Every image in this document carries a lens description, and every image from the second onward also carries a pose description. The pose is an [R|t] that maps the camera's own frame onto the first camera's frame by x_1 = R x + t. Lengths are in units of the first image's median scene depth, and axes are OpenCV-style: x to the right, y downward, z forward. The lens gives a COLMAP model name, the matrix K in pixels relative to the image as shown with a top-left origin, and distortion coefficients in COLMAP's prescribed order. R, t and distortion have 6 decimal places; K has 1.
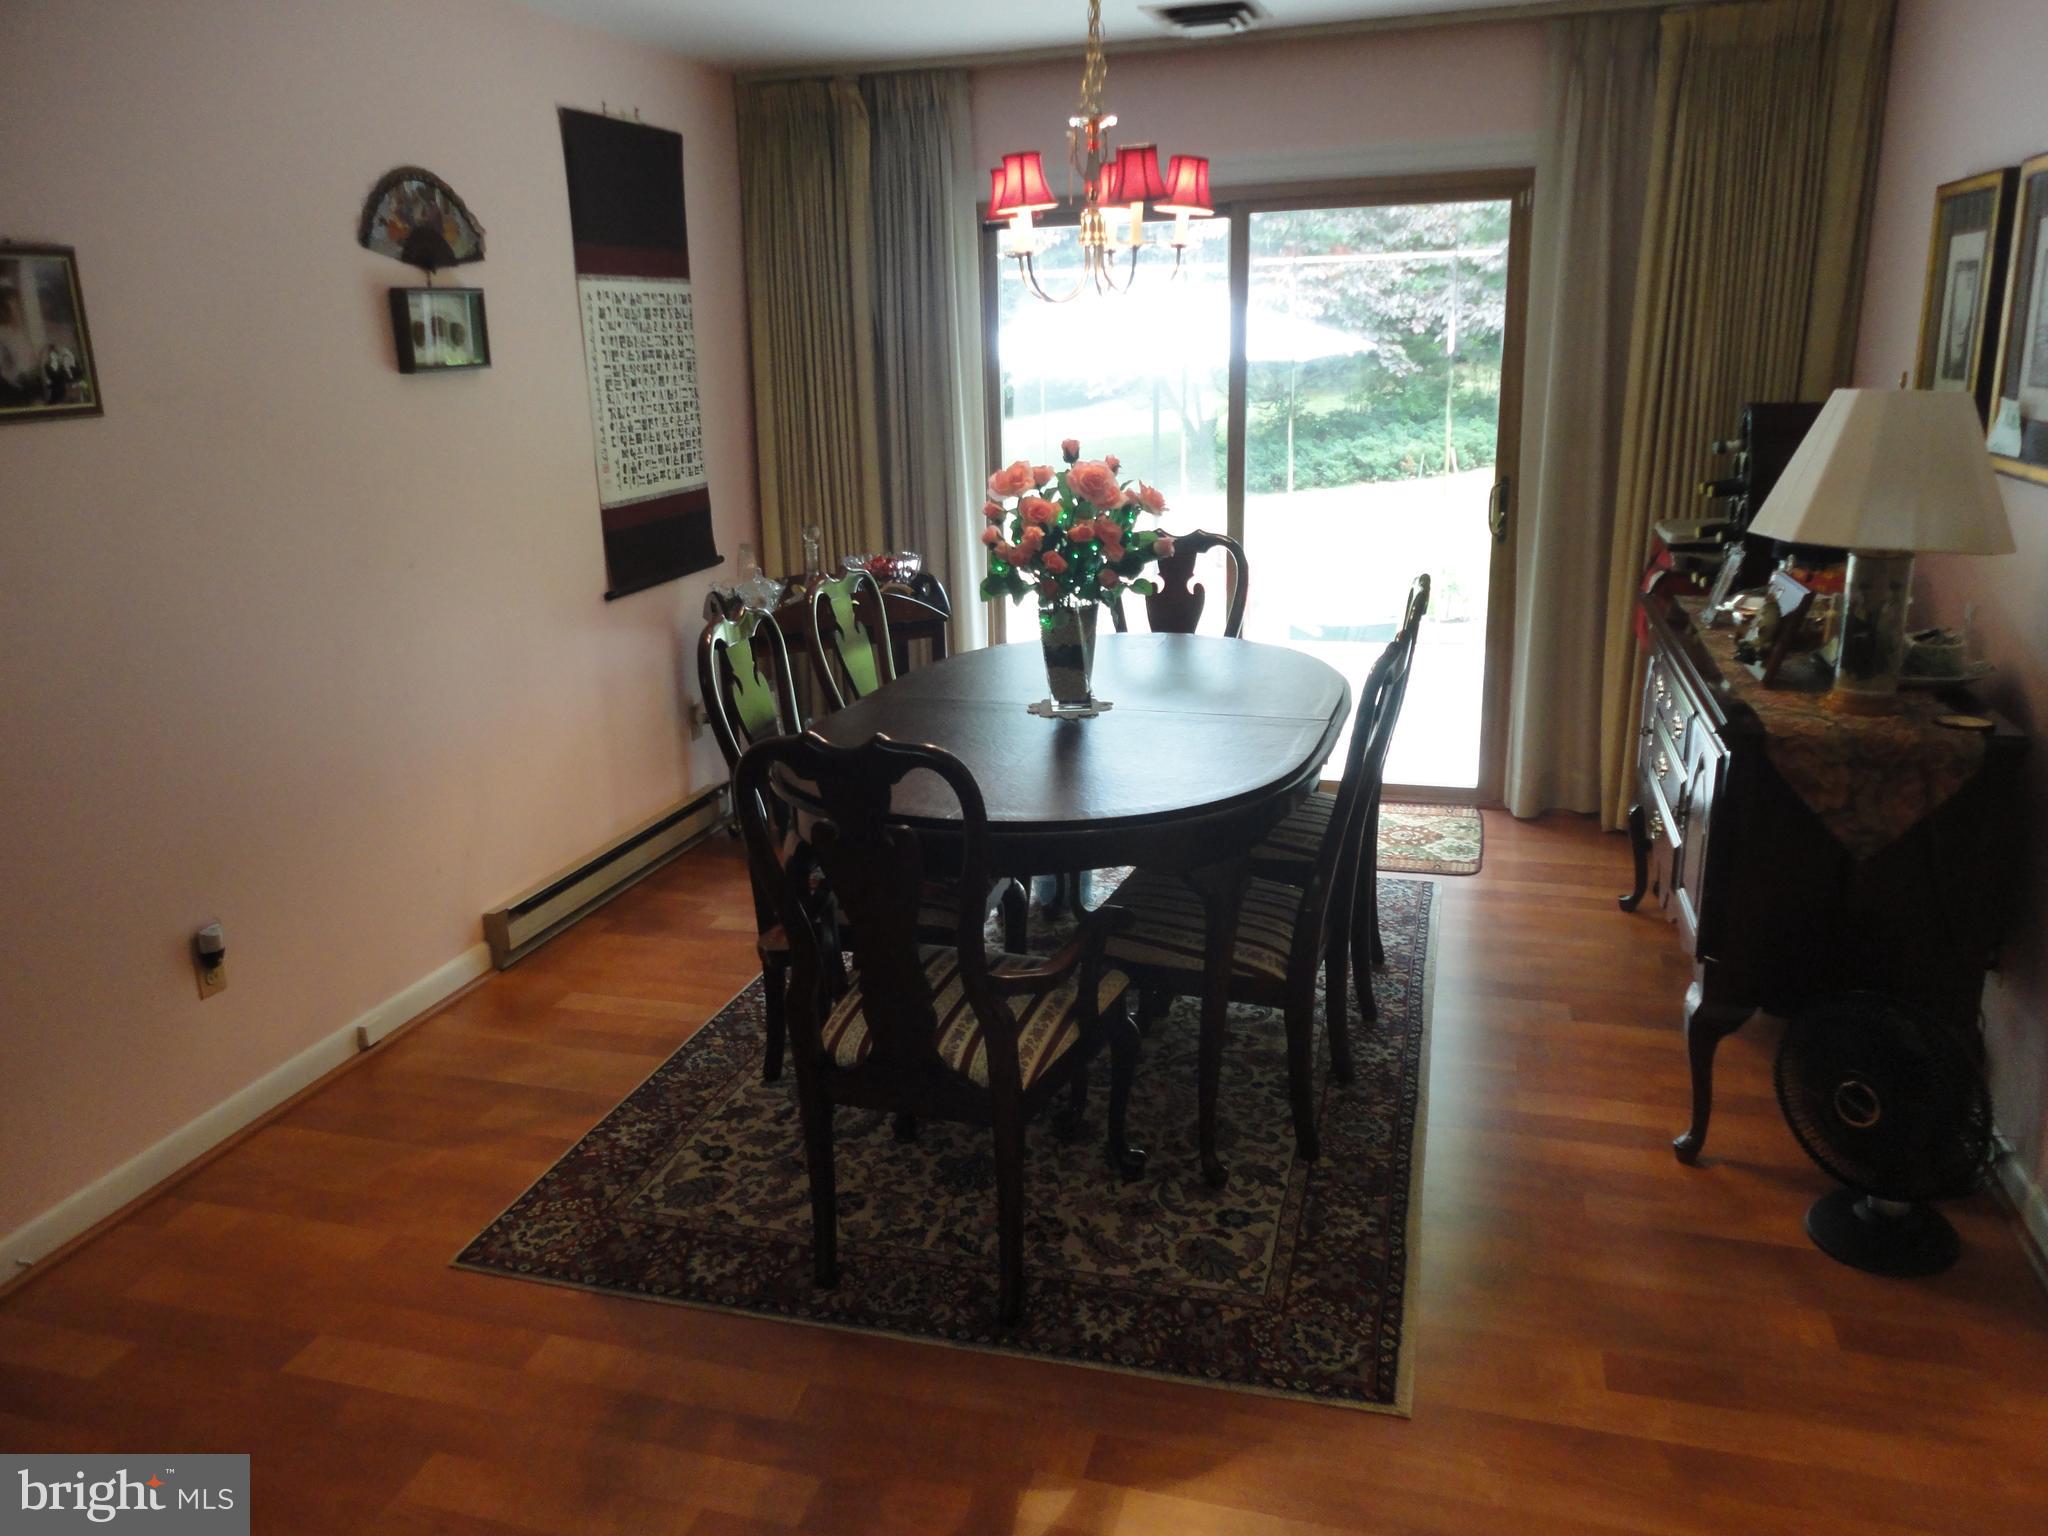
lens RADIAL K [[1517.4, 0, 1024.0], [0, 1517.4, 768.0], [0, 0, 1]] dist [-0.009462, 0.007067]
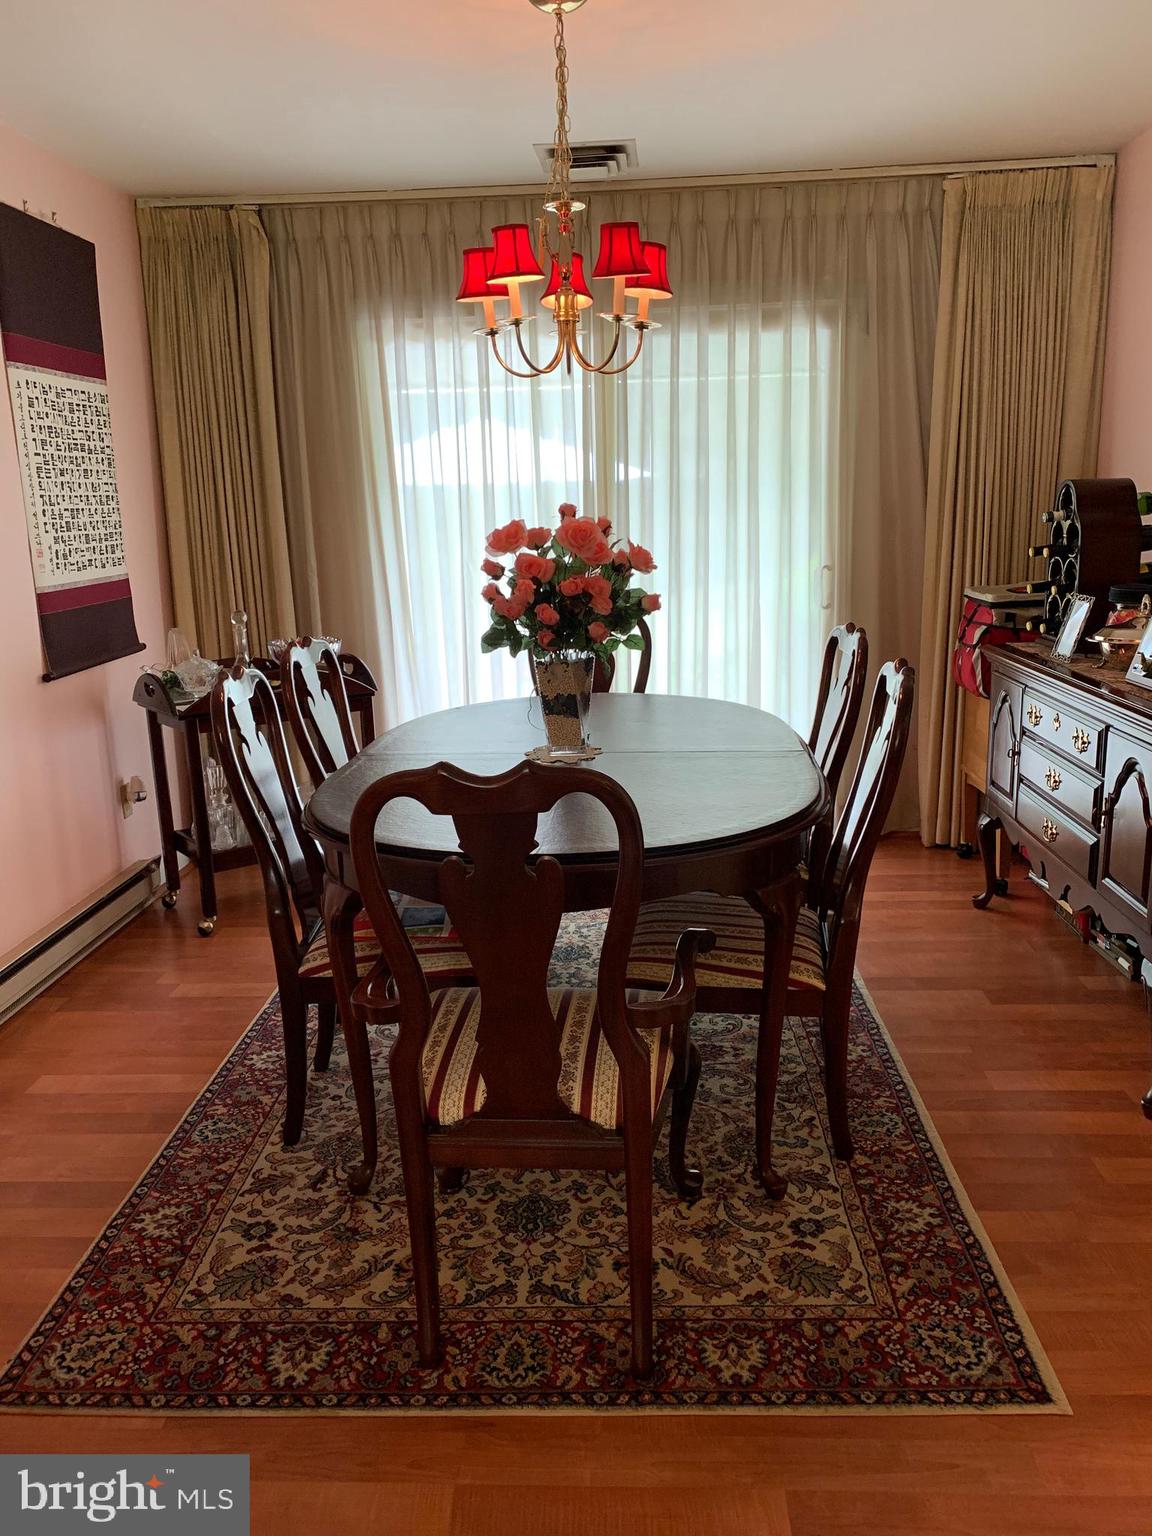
lens RADIAL K [[1194.5, 0, 576.0], [0, 1194.5, 768.0], [0, 0, 1]] dist [-0.002138, 0.017693]
pose [[0.971458, -0.051178, 0.231625, -0.170368], [0.065106, 0.996476, -0.052887, 0.017705], [-0.228102, 0.066457, 0.971366, 0.209599]]
